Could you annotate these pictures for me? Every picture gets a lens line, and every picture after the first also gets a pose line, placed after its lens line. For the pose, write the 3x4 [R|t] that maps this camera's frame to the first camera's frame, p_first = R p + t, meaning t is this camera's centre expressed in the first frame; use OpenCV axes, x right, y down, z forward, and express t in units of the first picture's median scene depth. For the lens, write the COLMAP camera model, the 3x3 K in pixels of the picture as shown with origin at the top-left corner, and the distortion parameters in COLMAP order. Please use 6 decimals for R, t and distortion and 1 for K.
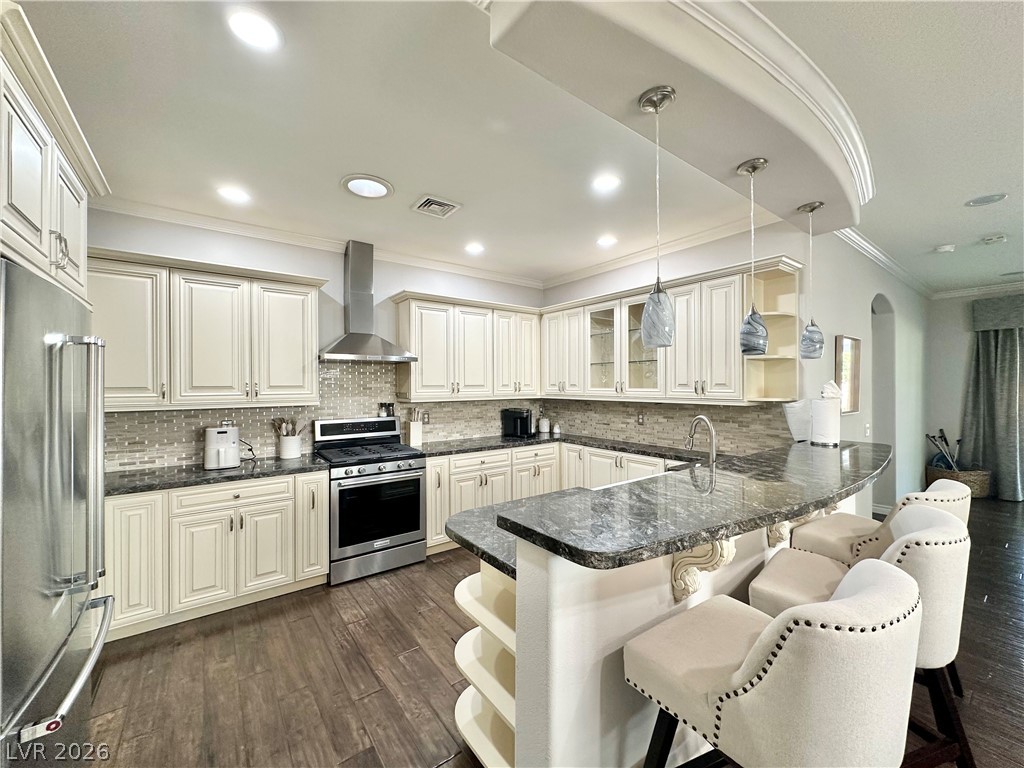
lens RADIAL K [[408.3, 0, 510.0], [0, 408.3, 385.1], [0, 0, 1]] dist [-0.000025, 0.000410]
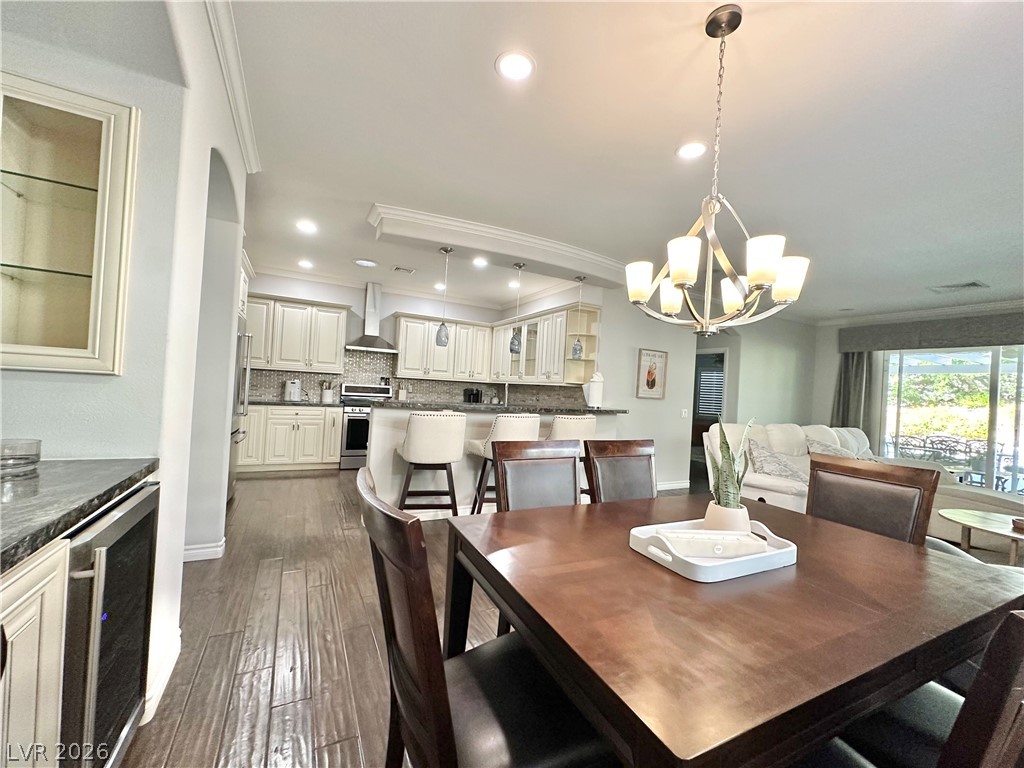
lens RADIAL K [[408.3, 0, 511.6], [0, 408.3, 385.1], [0, 0, 1]] dist [-0.000025, 0.000410]
pose [[0.984418, 0.059123, -0.165610, 0.567074], [-0.061271, 0.998090, -0.007888, 0.065973], [0.164827, 0.017912, 0.986160, -0.660865]]
